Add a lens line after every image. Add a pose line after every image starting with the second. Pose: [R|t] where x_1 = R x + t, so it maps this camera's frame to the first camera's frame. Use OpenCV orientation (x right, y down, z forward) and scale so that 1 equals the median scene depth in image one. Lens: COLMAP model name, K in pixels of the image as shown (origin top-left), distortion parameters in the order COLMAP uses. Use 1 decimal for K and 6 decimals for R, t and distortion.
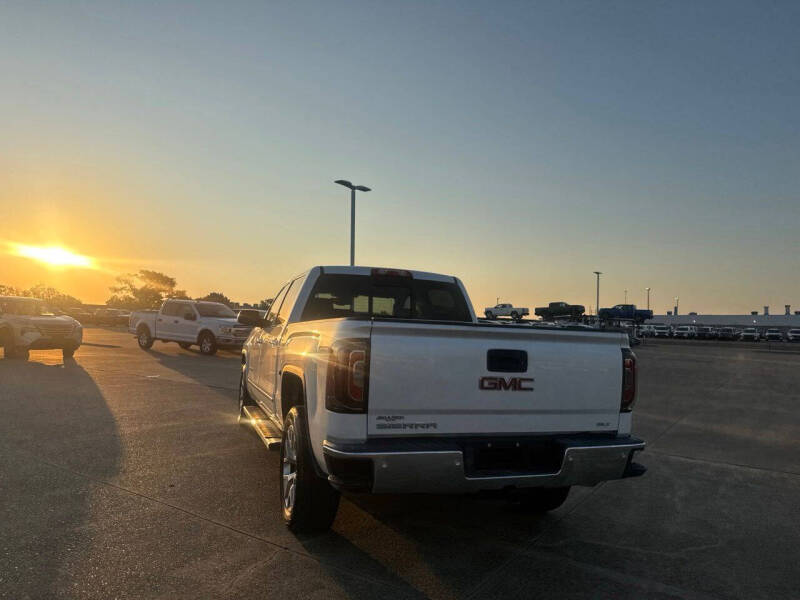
lens RADIAL K [[557.1, 0, 396.3], [0, 557.1, 300.5], [0, 0, 1]] dist [0.093102, -0.126056]
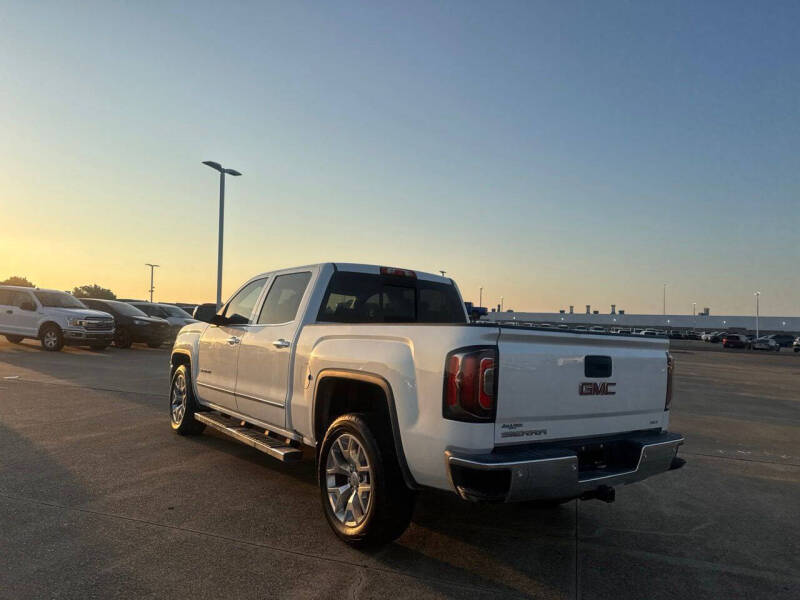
lens RADIAL K [[557.1, 0, 396.3], [0, 557.1, 300.5], [0, 0, 1]] dist [0.093102, -0.126056]
pose [[0.960246, 0.023634, 0.278154, -0.276900], [-0.026885, 0.999607, 0.007878, -0.008006], [-0.277859, -0.015043, 0.960504, 0.059796]]
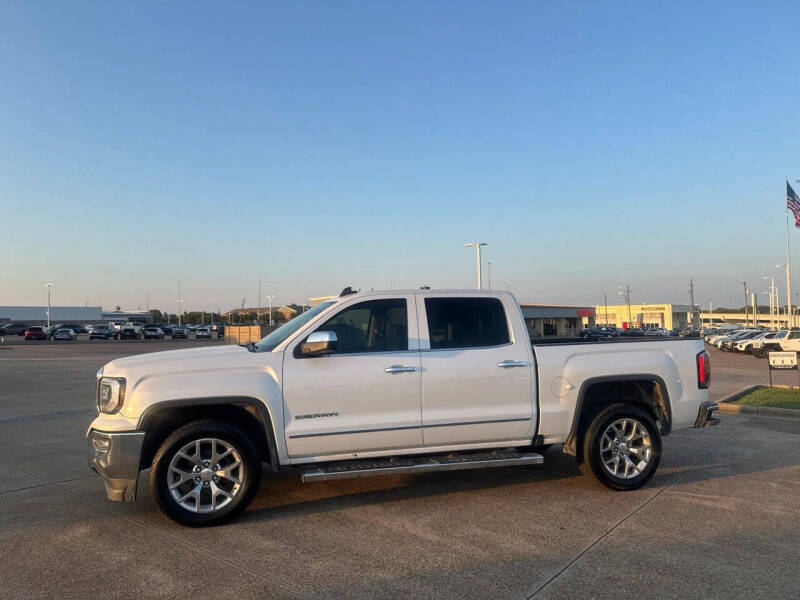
lens RADIAL K [[557.1, 0, 396.3], [0, 557.1, 300.5], [0, 0, 1]] dist [0.093102, -0.126056]
pose [[0.086037, 0.018894, 0.996113, -1.192231], [-0.037157, 0.999185, -0.015743, -0.017085], [-0.995599, -0.035658, 0.086669, 1.064730]]
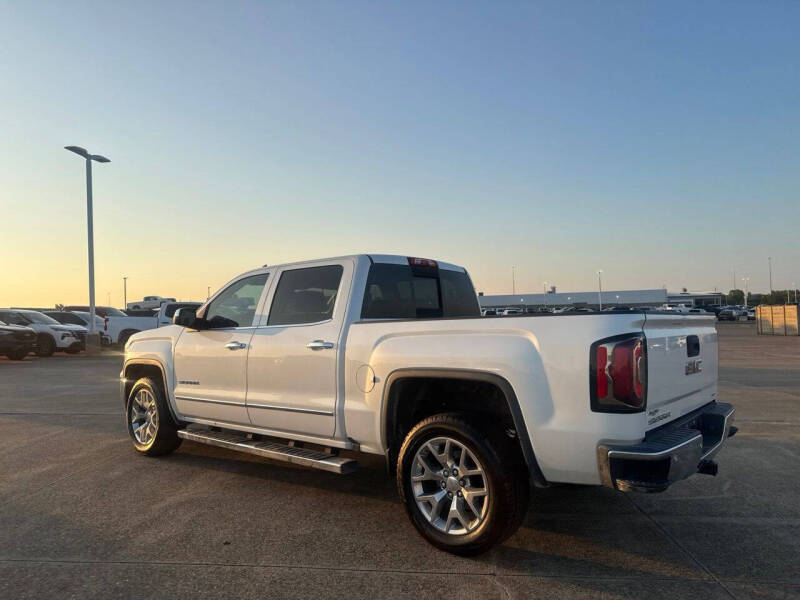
lens RADIAL K [[557.1, 0, 396.3], [0, 557.1, 300.5], [0, 0, 1]] dist [0.093102, -0.126056]
pose [[0.867861, -0.028549, 0.495986, -0.500527], [0.018203, 0.999504, 0.025681, -0.010598], [-0.496473, -0.013259, 0.867951, 0.207570]]
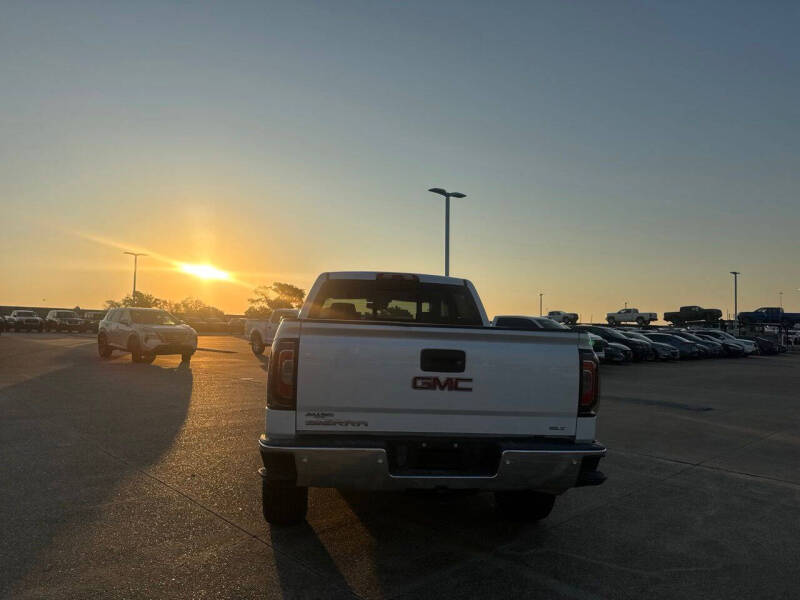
lens RADIAL K [[557.1, 0, 396.3], [0, 557.1, 300.5], [0, 0, 1]] dist [0.093102, -0.126056]
pose [[0.977113, -0.017692, -0.211983, 0.199756], [0.014850, 0.999777, -0.014990, 0.008666], [0.212201, 0.011499, 0.977158, 0.006265]]
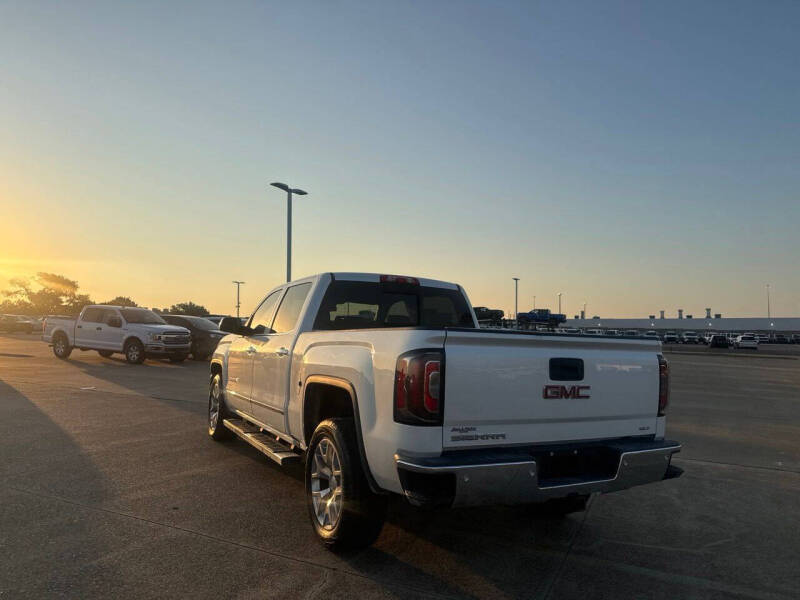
lens RADIAL K [[557.1, 0, 396.3], [0, 557.1, 300.5], [0, 0, 1]] dist [0.093102, -0.126056]
pose [[0.989933, 0.001451, 0.141529, -0.150875], [-0.000278, 0.999965, -0.008303, -0.004571], [-0.141536, 0.008180, 0.989899, 0.024490]]
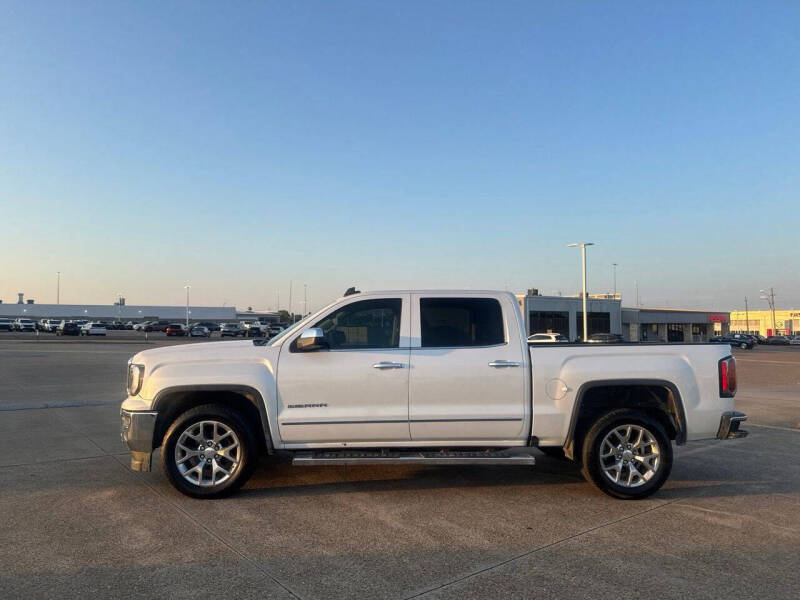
lens RADIAL K [[557.1, 0, 396.3], [0, 557.1, 300.5], [0, 0, 1]] dist [0.093102, -0.126056]
pose [[0.288378, 0.024509, 0.957203, -1.197286], [-0.046462, 0.998853, -0.011577, -0.020462], [-0.956389, -0.041135, 0.289186, 0.846672]]
